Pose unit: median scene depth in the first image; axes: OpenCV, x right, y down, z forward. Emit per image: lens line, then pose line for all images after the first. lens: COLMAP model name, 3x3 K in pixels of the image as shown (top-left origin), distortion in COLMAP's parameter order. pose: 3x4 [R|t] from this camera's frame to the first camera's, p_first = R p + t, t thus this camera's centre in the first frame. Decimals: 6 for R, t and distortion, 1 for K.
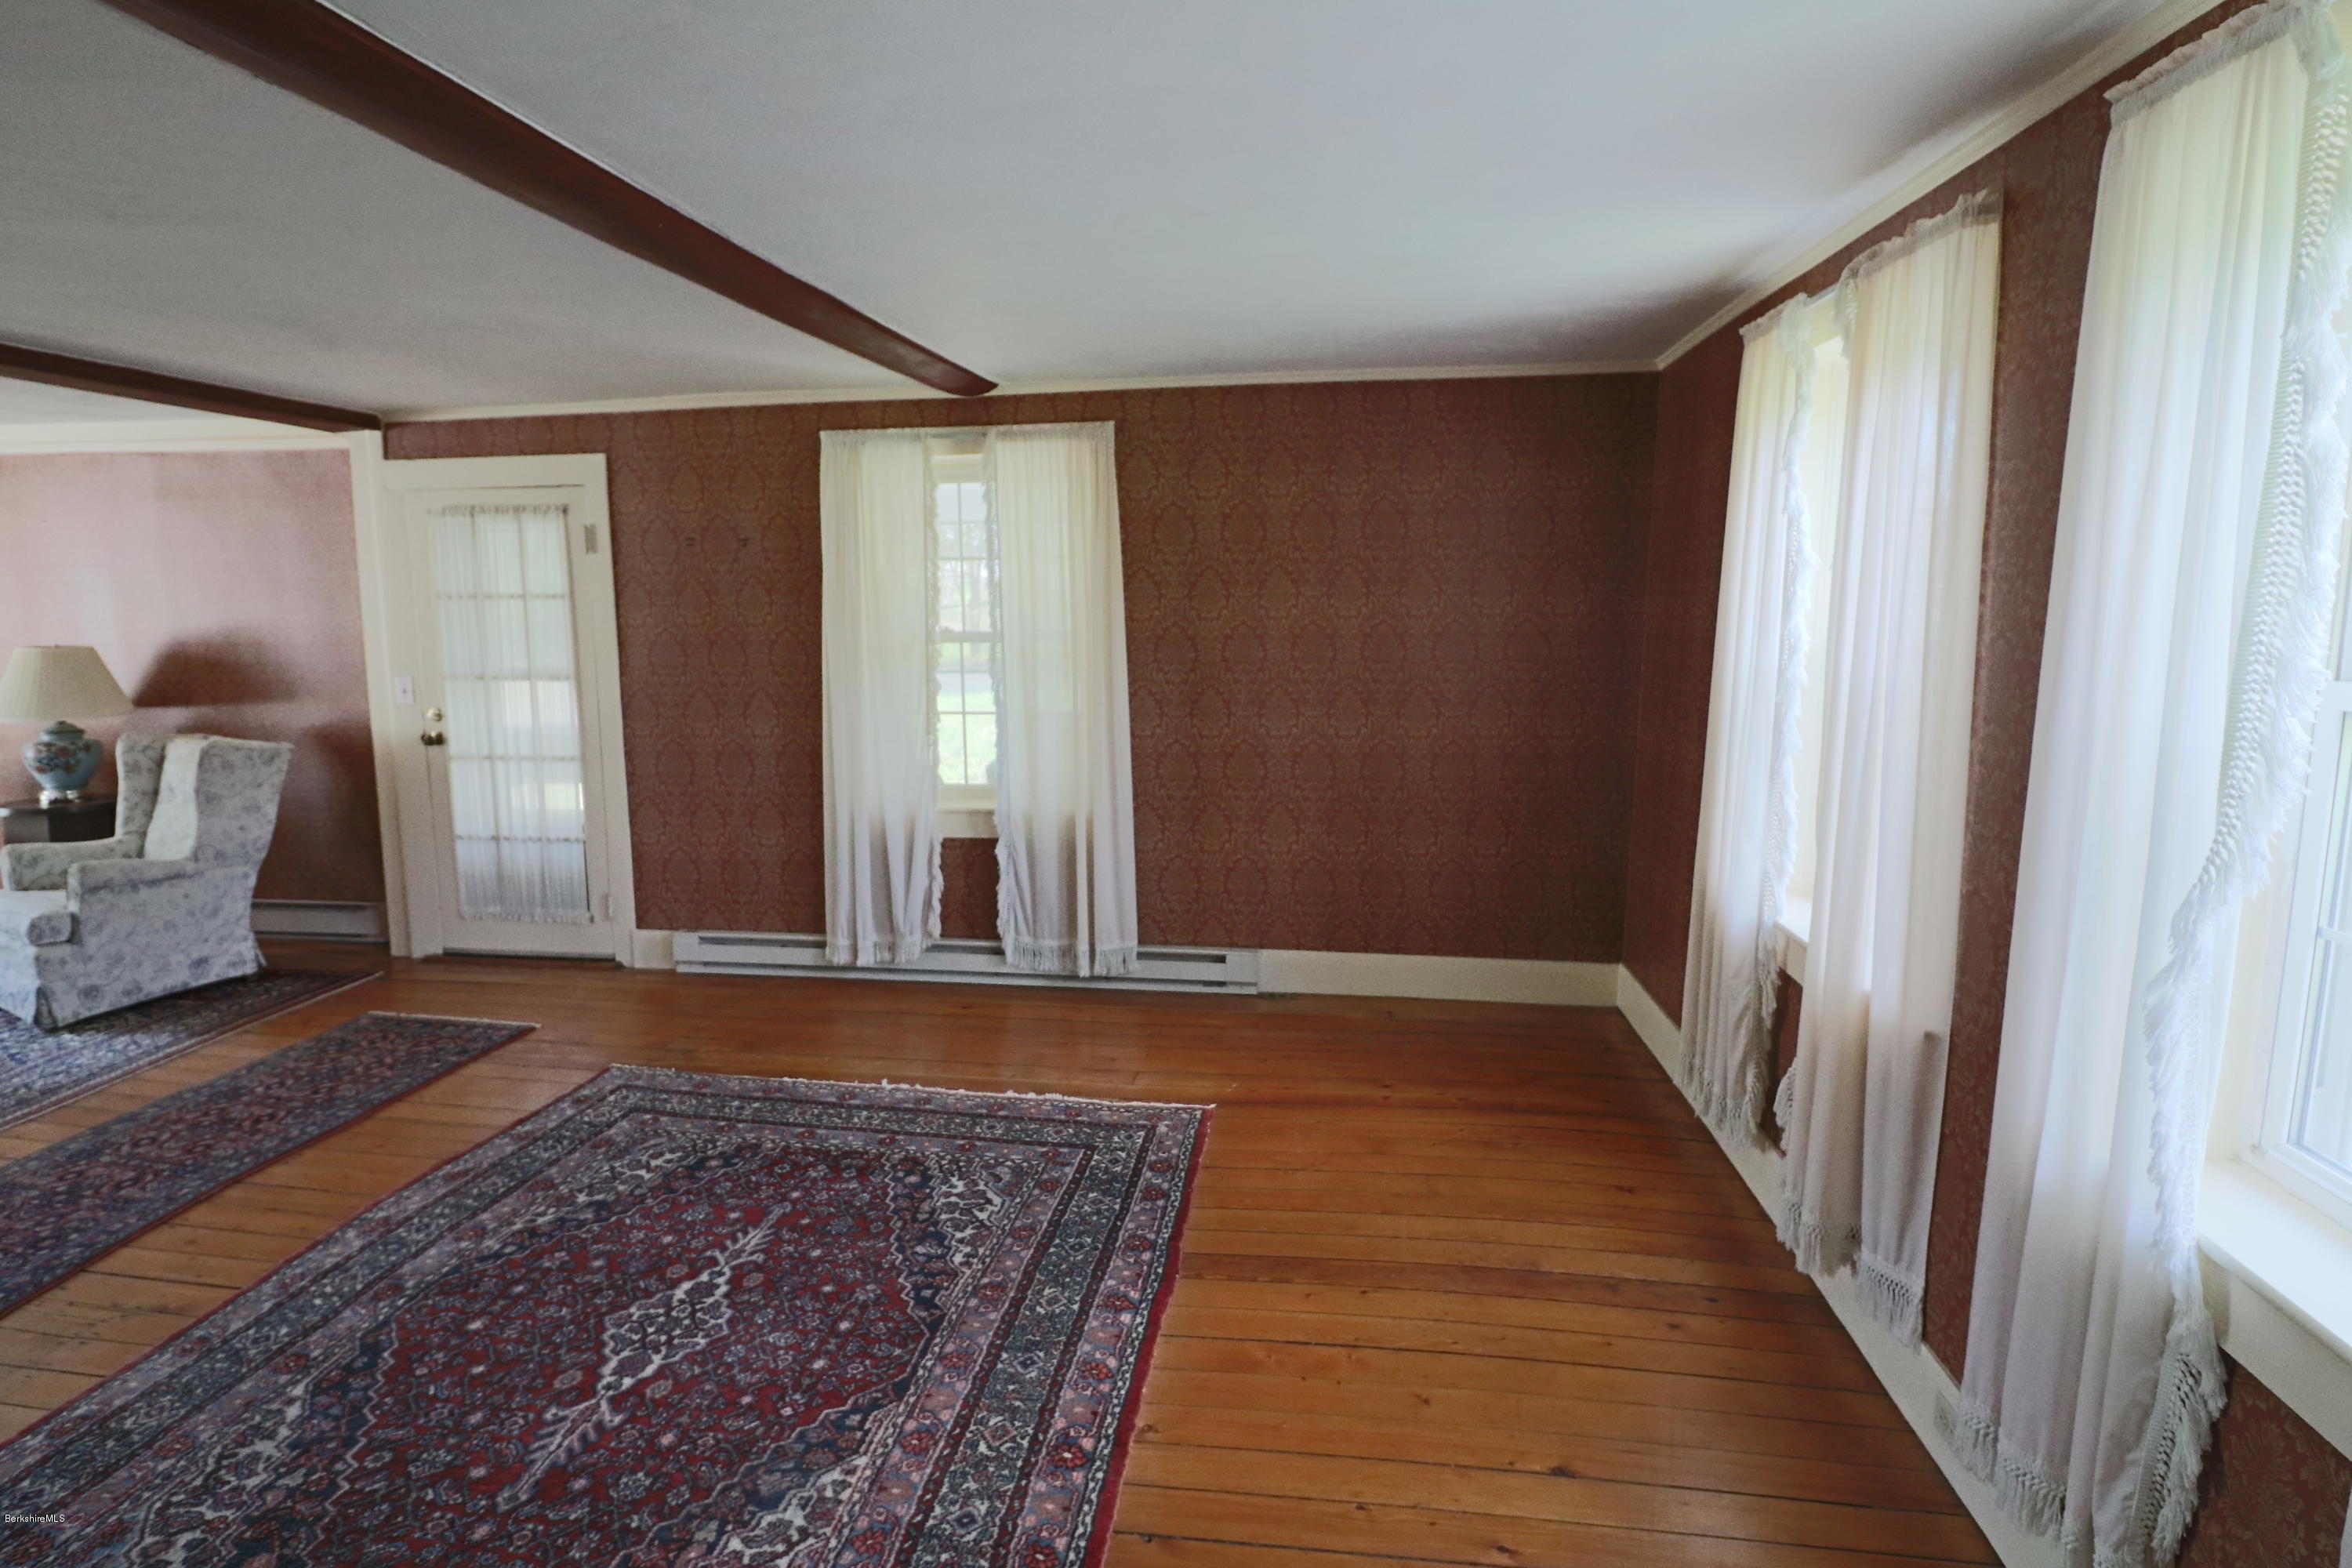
lens RADIAL K [[1210.4, 0, 1180.8], [0, 1210.4, 778.9], [0, 0, 1]] dist [-0.017955, -0.002695]
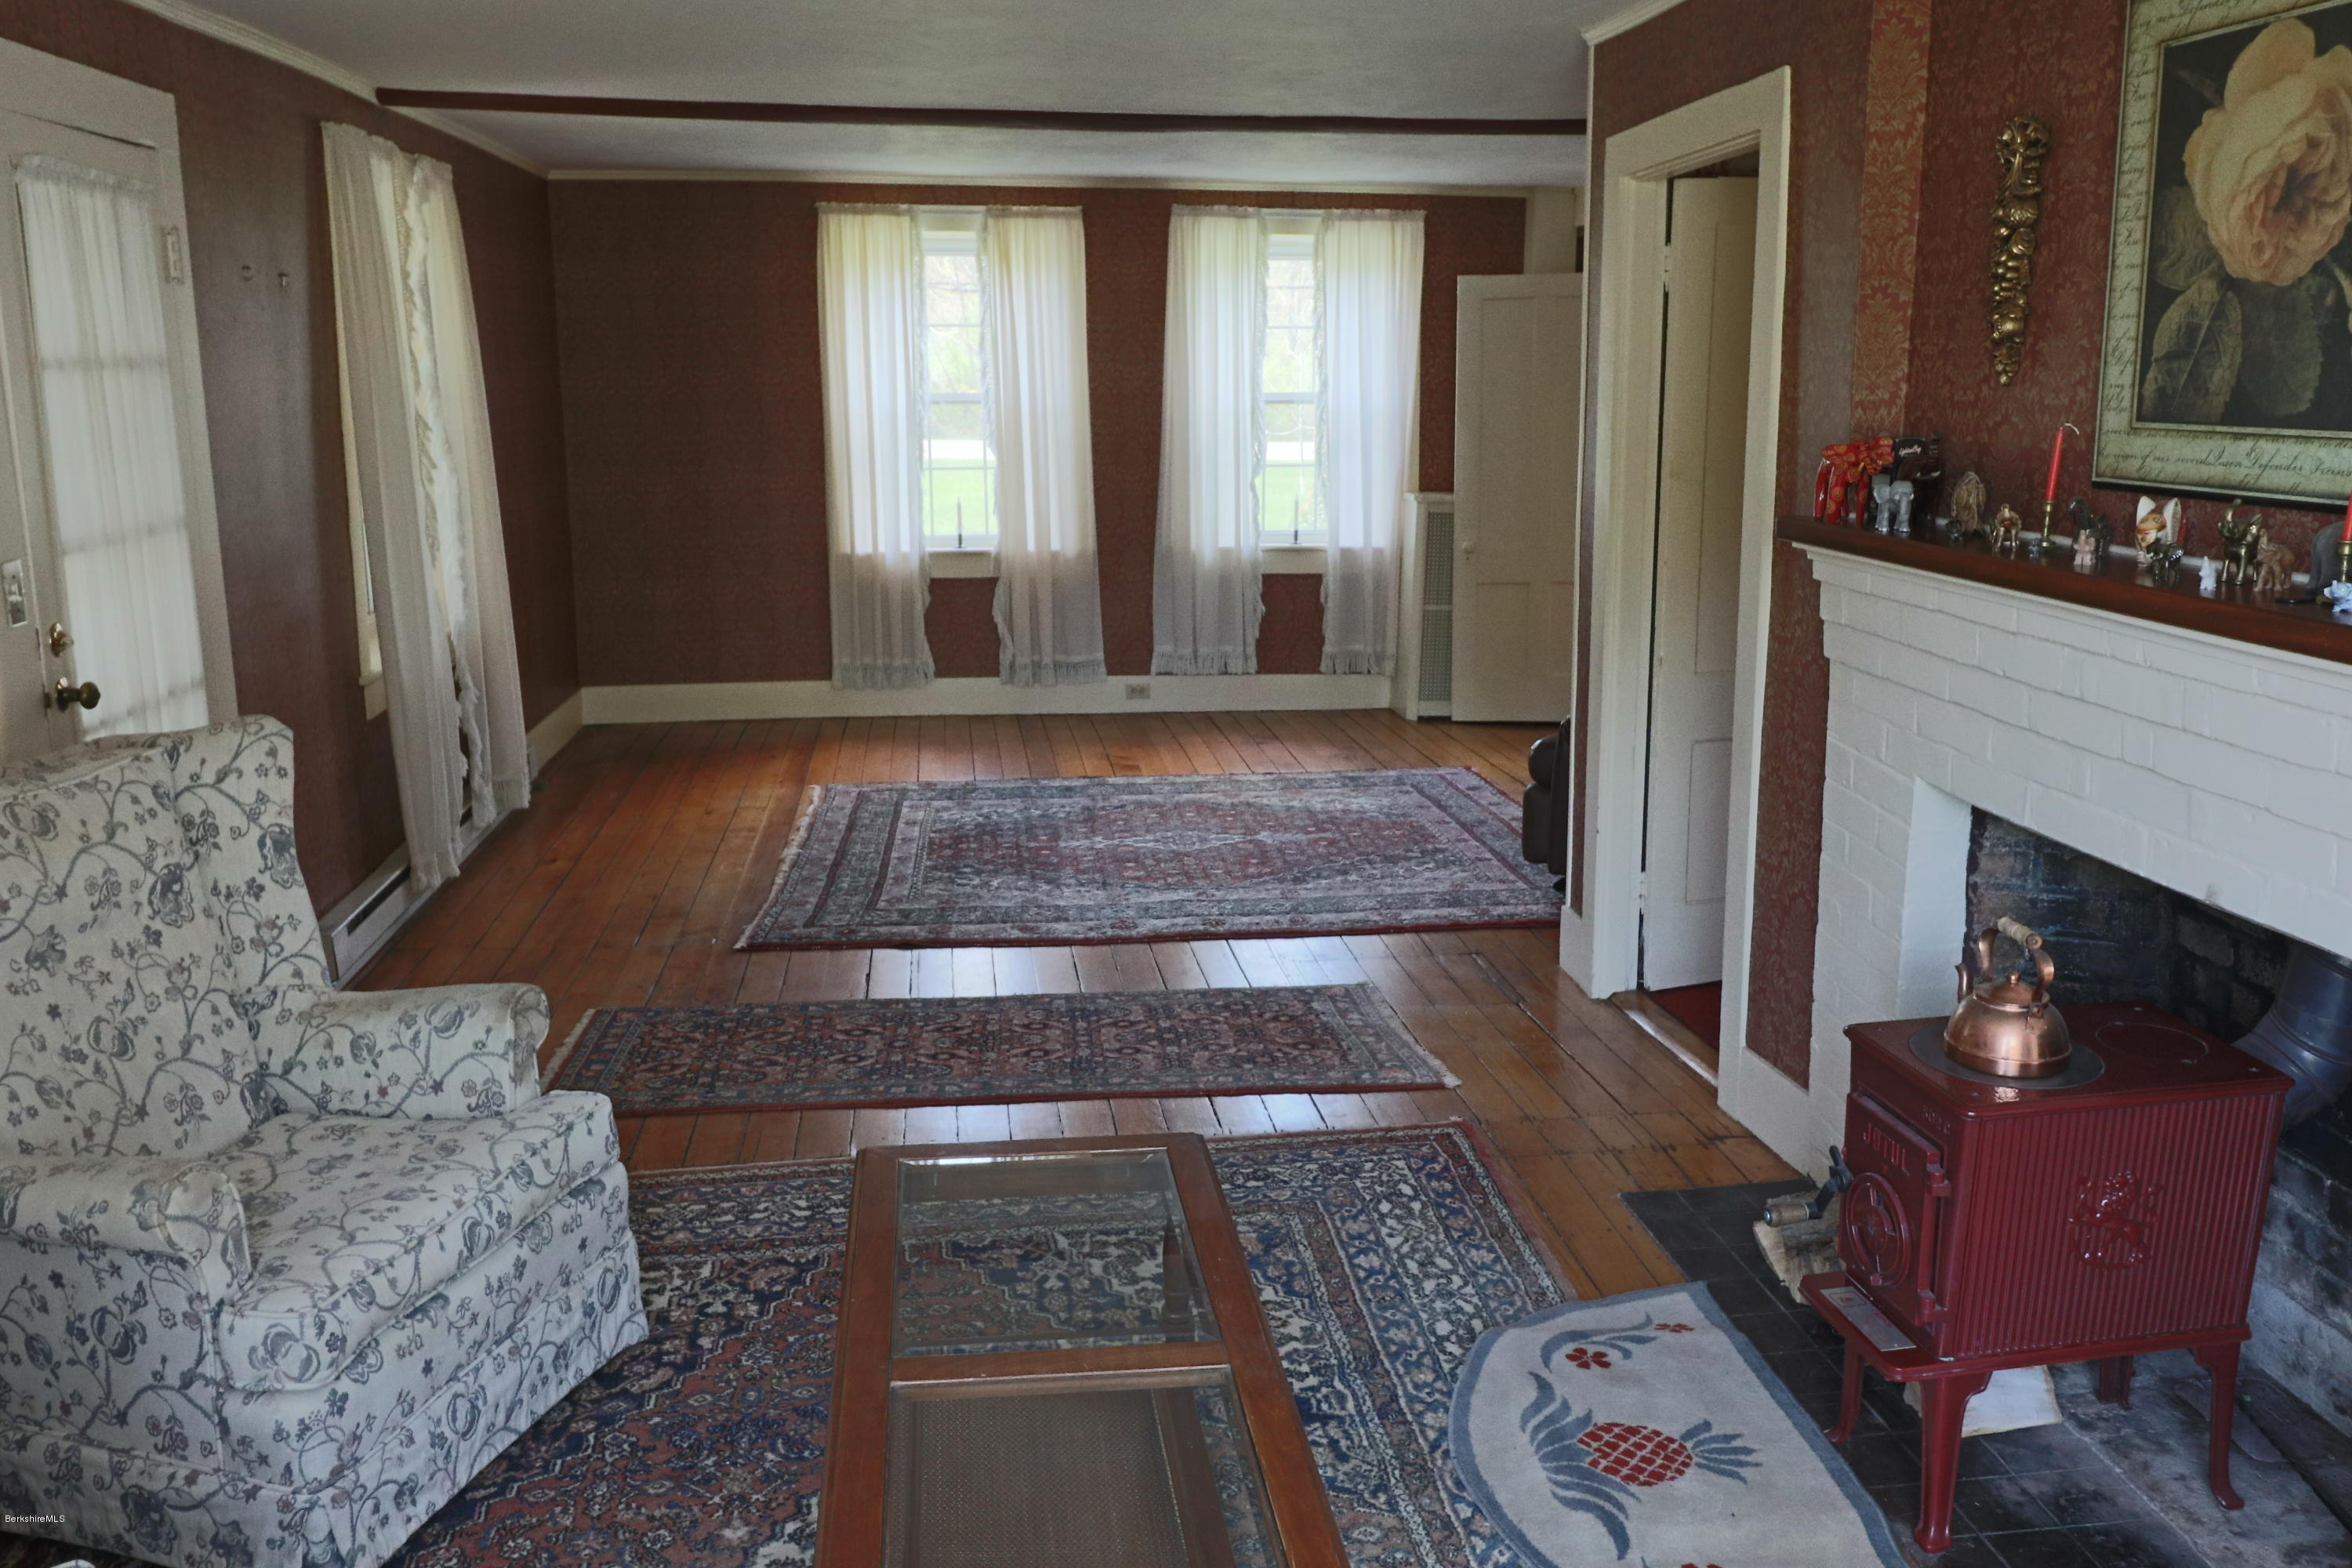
lens RADIAL K [[1852.9, 0, 1172.4], [0, 1852.9, 773.6], [0, 0, 1]] dist [-0.025950, -0.002007]
pose [[-0.249385, -0.204377, 0.946592, -1.458610], [0.153767, 0.956718, 0.247074, -0.115743], [-0.956119, 0.207171, -0.207165, 0.817989]]
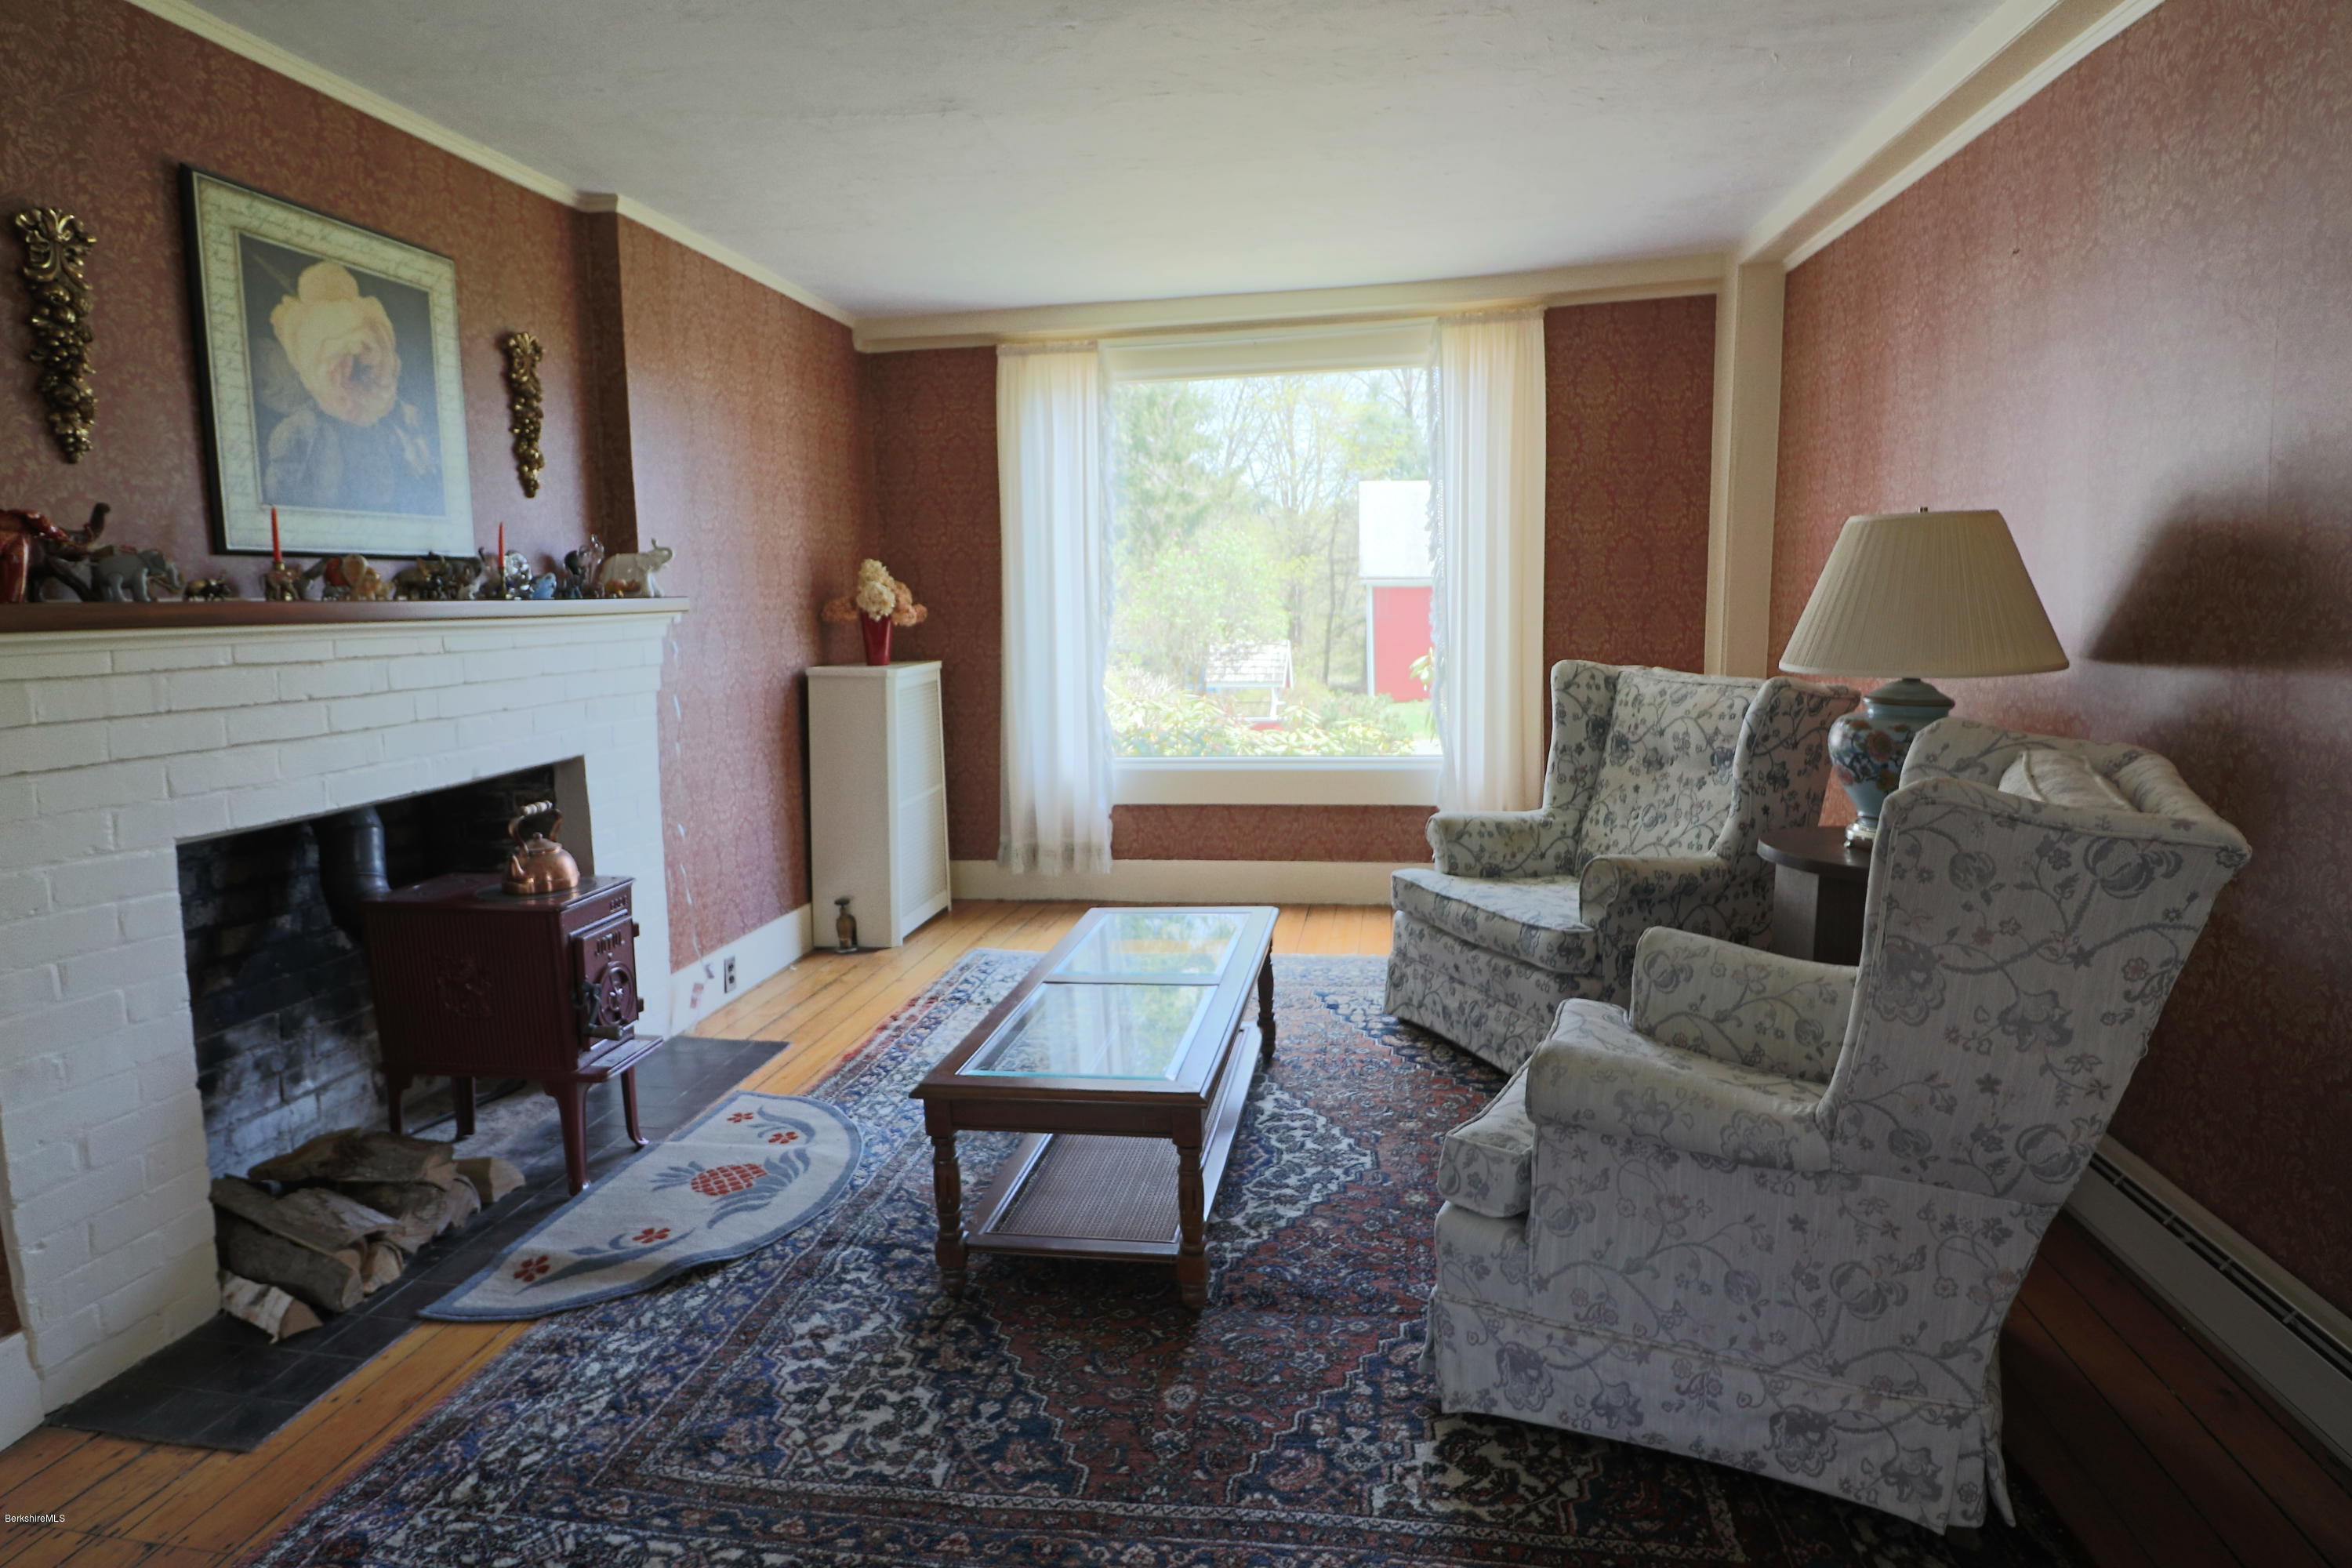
lens RADIAL K [[1303.9, 0, 1190.8], [0, 1303.9, 748.2], [0, 0, 1]] dist [-0.002535, -0.001231]
pose [[-0.030478, 0.124123, -0.991799, -0.473579], [-0.129086, 0.983461, 0.127046, -0.055317], [0.991165, 0.131900, -0.013952, 0.801777]]
